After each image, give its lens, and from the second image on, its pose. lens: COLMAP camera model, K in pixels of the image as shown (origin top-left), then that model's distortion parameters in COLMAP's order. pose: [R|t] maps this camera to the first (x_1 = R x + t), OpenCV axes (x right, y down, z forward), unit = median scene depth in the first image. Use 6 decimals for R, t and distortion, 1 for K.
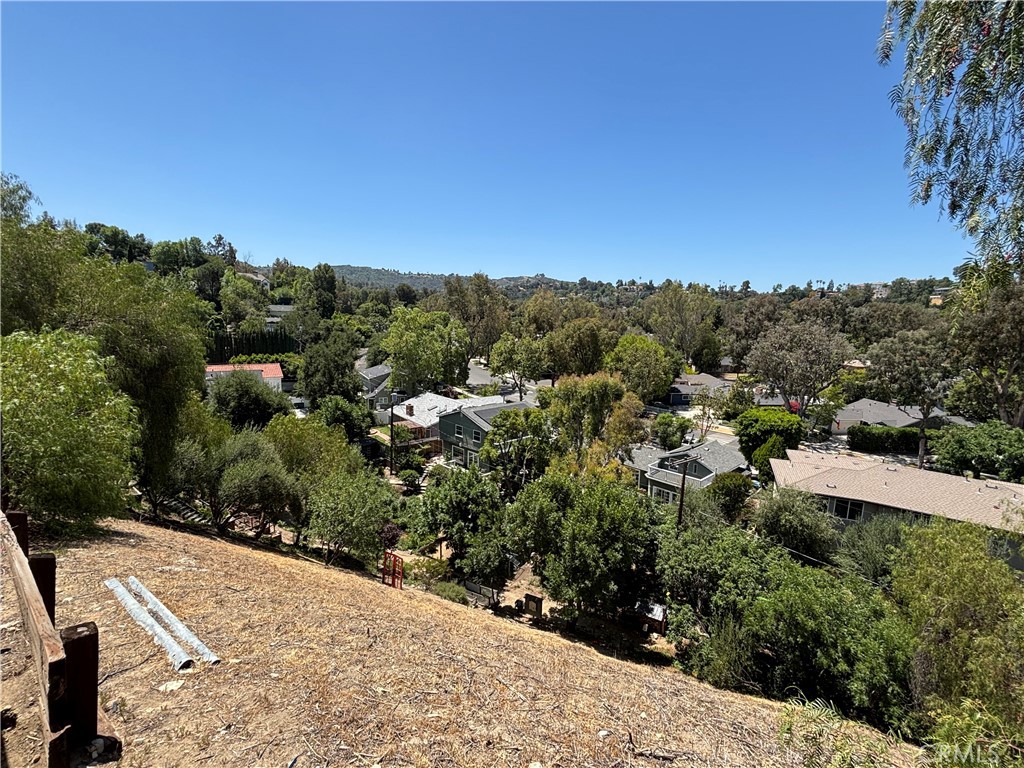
lens RADIAL K [[478.7, 0, 511.9], [0, 478.7, 378.2], [0, 0, 1]] dist [-0.000037, -0.000017]
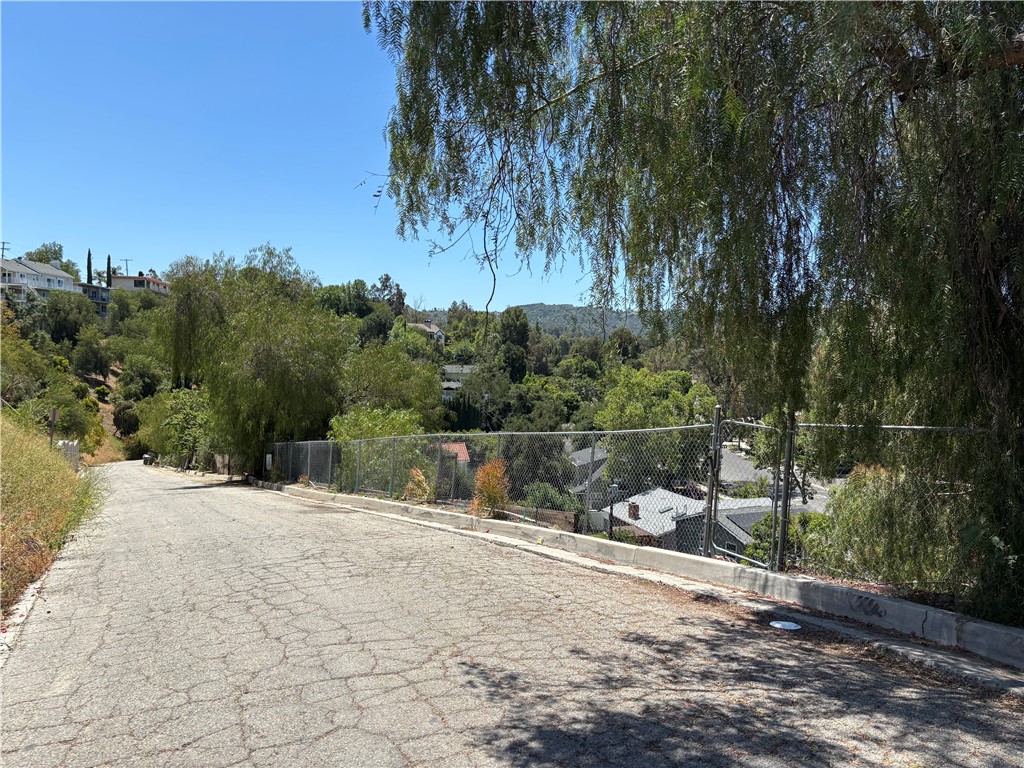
lens RADIAL K [[768.7, 0, 513.7], [0, 768.7, 380.1], [0, 0, 1]] dist [0.009632, 0.006982]
pose [[0.937572, -0.010465, -0.347635, 0.014204], [-0.031833, 0.992769, -0.115740, 0.008401], [0.346333, 0.119581, 0.930459, -0.113564]]
